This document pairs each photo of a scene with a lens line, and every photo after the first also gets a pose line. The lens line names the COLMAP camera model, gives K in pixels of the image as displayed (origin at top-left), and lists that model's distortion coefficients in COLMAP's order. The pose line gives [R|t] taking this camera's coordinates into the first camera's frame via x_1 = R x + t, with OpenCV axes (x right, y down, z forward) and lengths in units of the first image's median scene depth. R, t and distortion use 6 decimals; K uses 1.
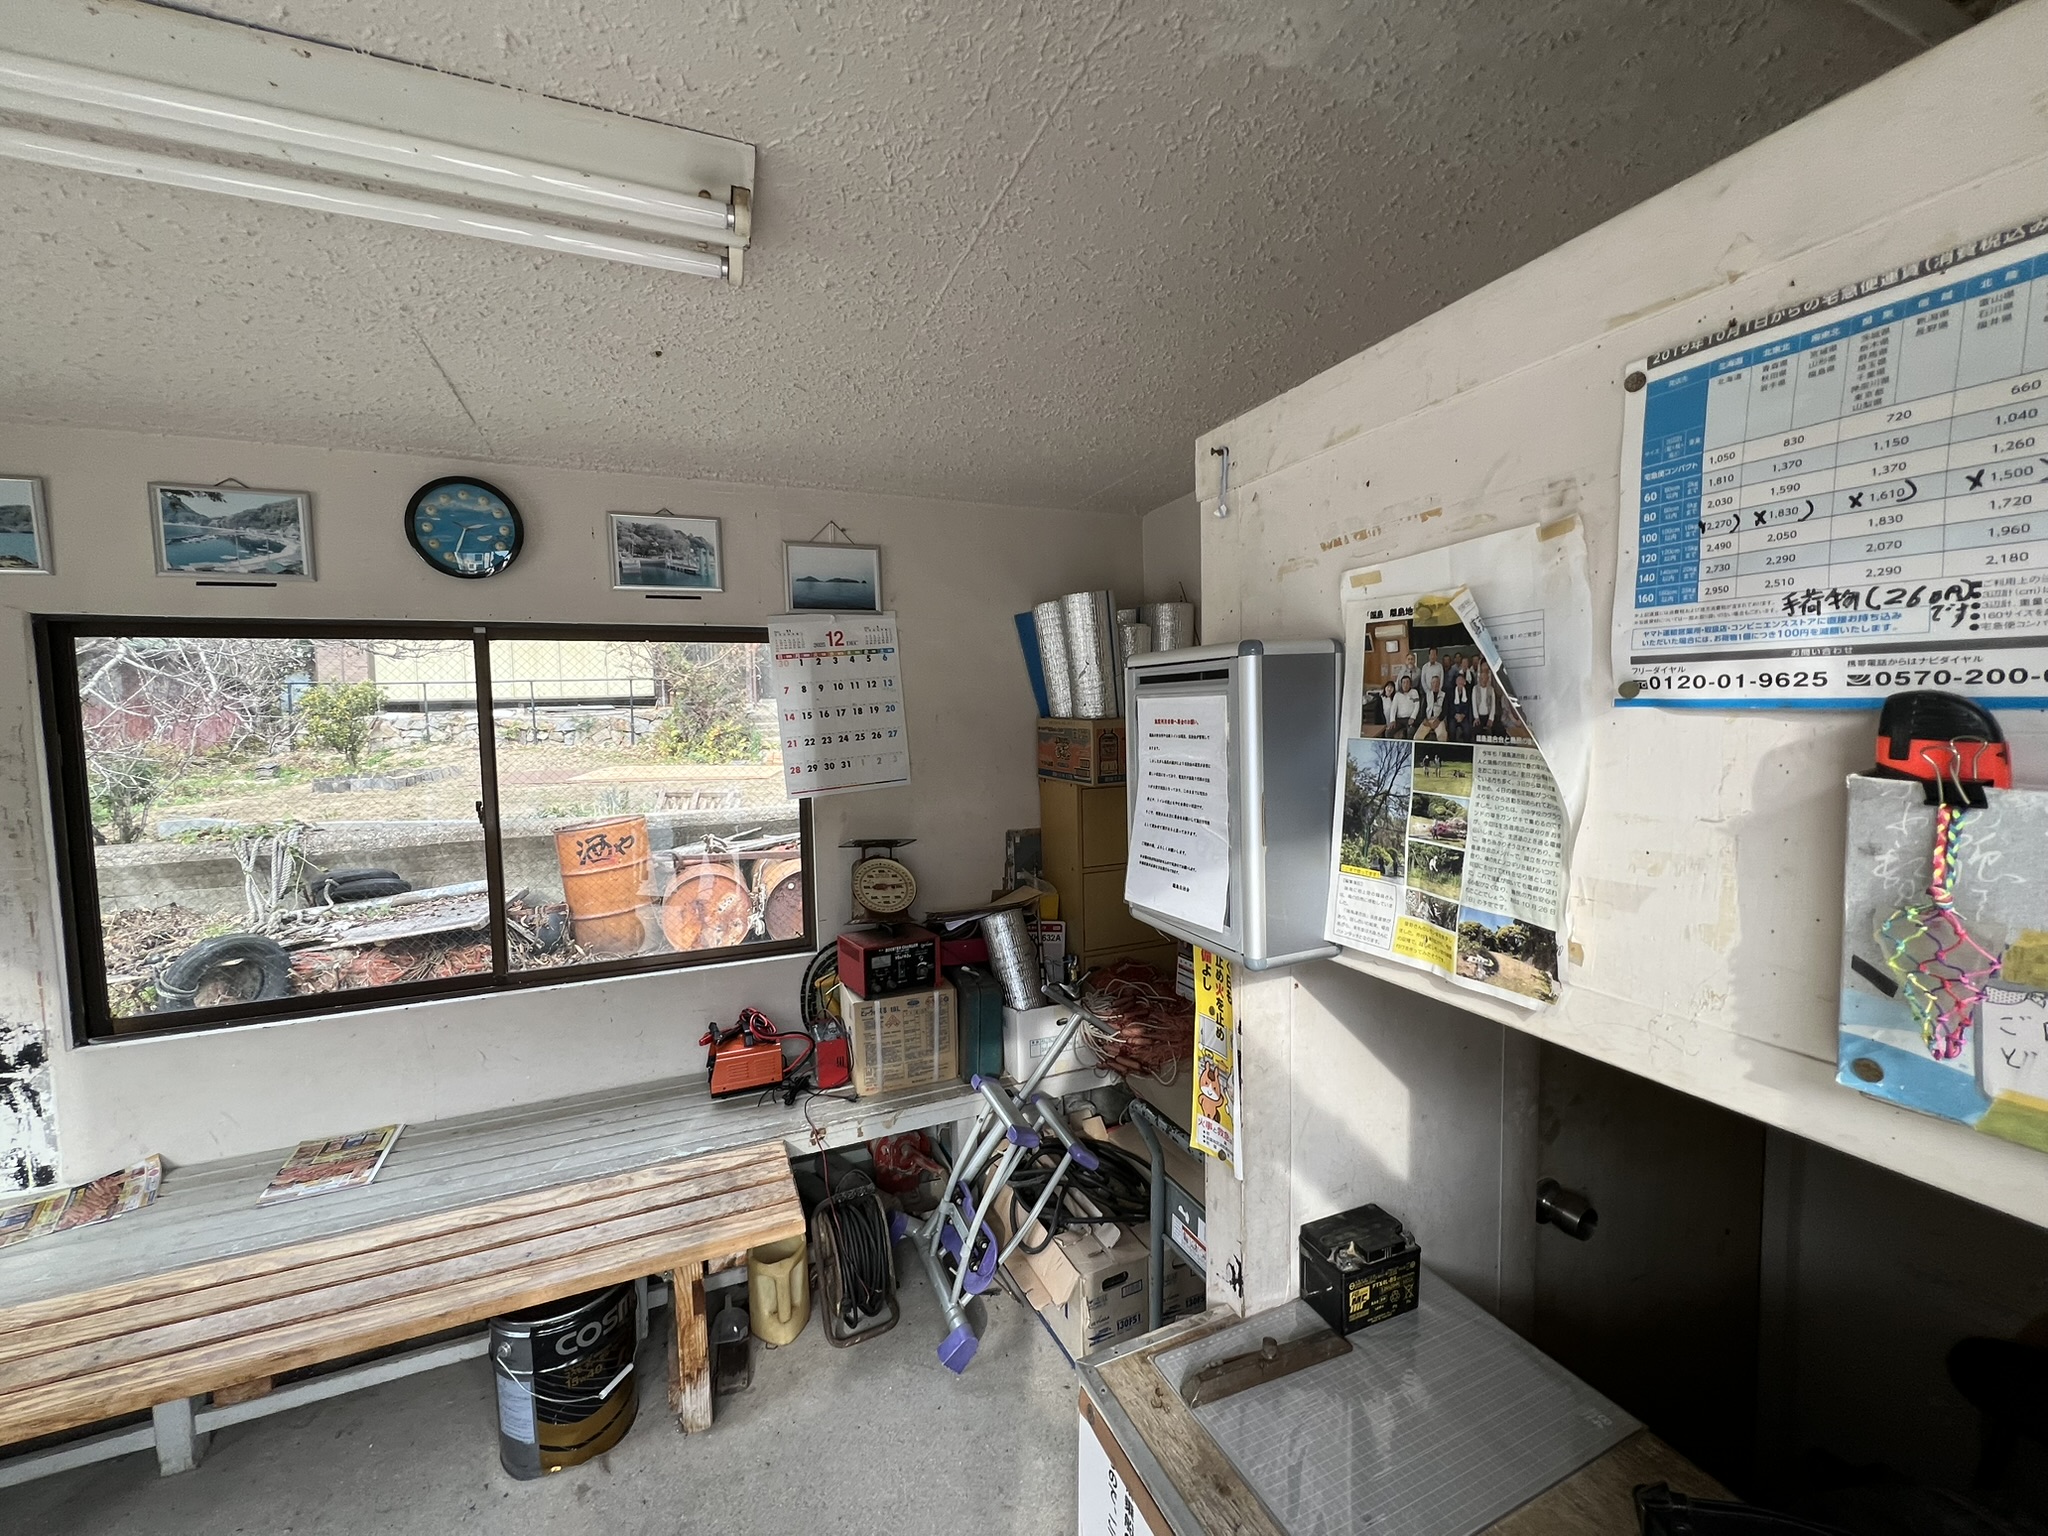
lens RADIAL K [[825.4, 0, 1016.6], [0, 825.4, 758.1], [0, 0, 1]] dist [-0.000264, 0.000198]
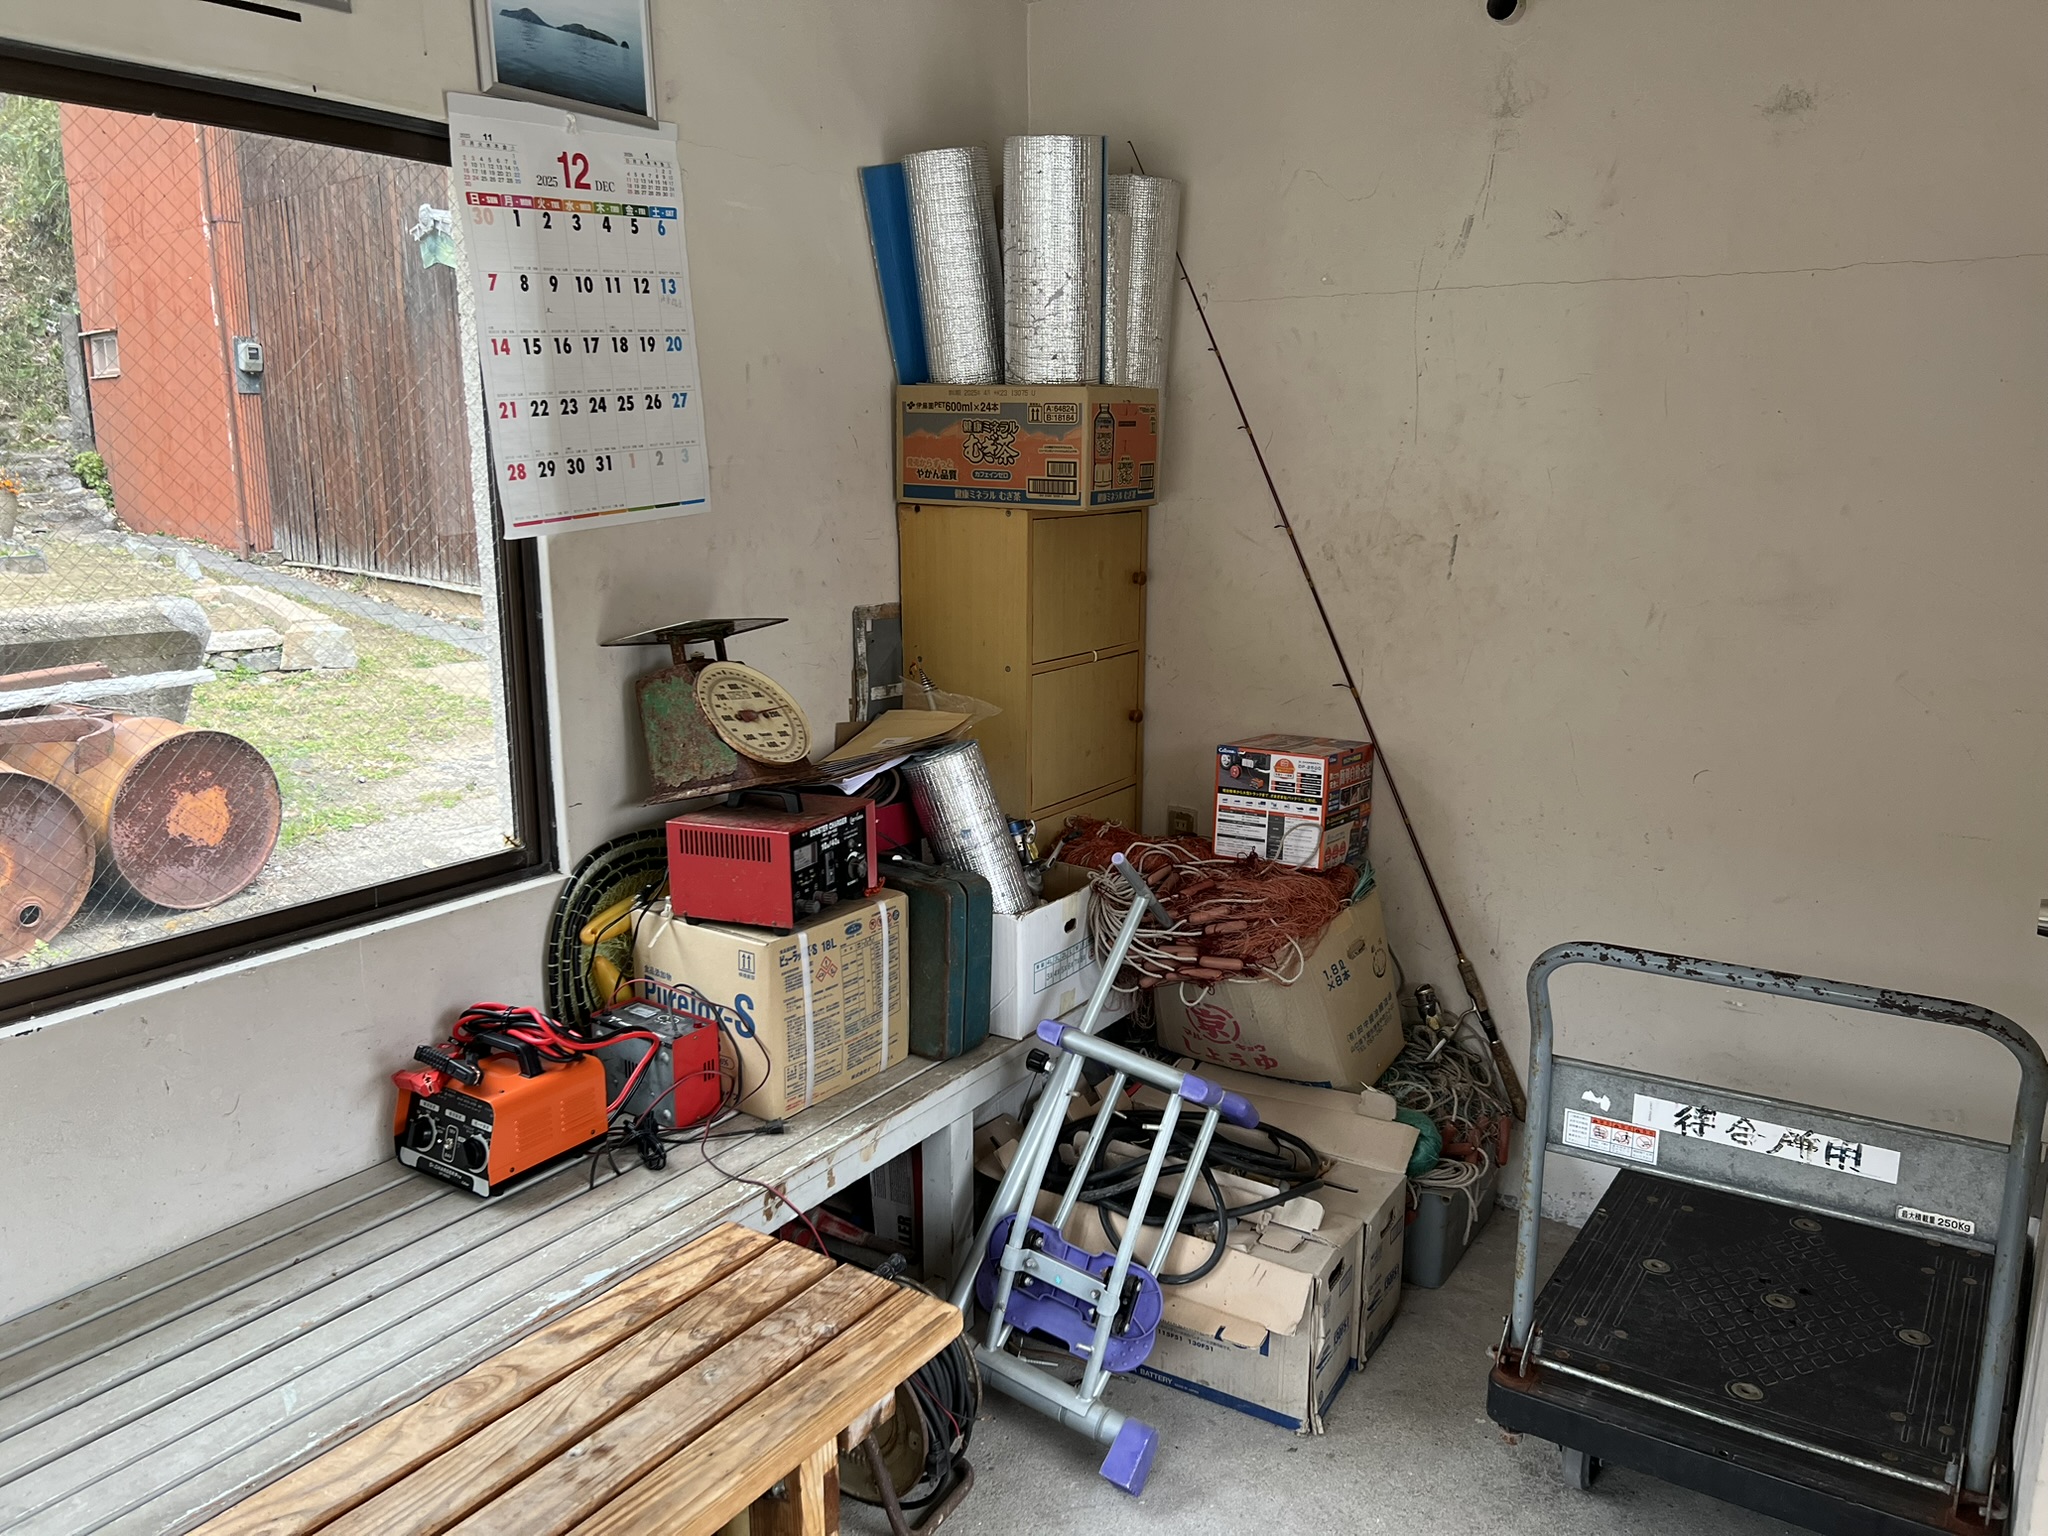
lens RADIAL K [[1535.0, 0, 1028.6], [0, 1535.0, 779.9], [0, 0, 1]] dist [0.028697, -0.016709]
pose [[0.829754, -0.094089, 0.550141, -0.517508], [0.011194, 0.988295, 0.152142, 0.055811], [-0.558017, -0.120082, 0.821095, 0.150951]]
